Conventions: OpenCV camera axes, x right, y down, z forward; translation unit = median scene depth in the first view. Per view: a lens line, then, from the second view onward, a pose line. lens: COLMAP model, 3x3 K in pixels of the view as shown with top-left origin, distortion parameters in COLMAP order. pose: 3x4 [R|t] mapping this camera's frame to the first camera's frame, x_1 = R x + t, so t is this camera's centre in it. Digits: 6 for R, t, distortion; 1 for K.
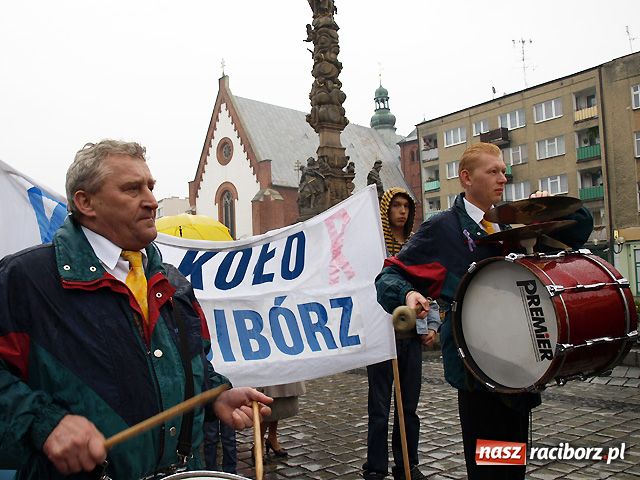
lens RADIAL K [[590.7, 0, 260.0], [0, 590.7, 240.9], [0, 0, 1]] dist [-0.086679, 0.017407]
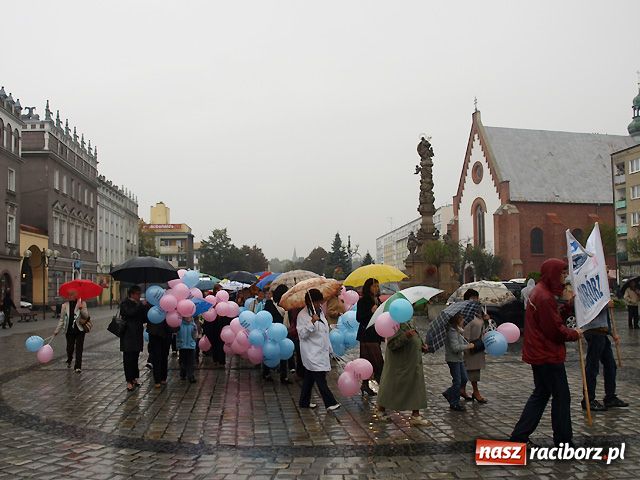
lens RADIAL K [[590.7, 0, 260.0], [0, 590.7, 240.9], [0, 0, 1]] dist [-0.086679, 0.017407]
pose [[0.855183, -0.012125, -0.518184, 0.191461], [0.023723, 0.999594, 0.015763, -0.039234], [0.517782, -0.025773, 0.855124, -0.311940]]
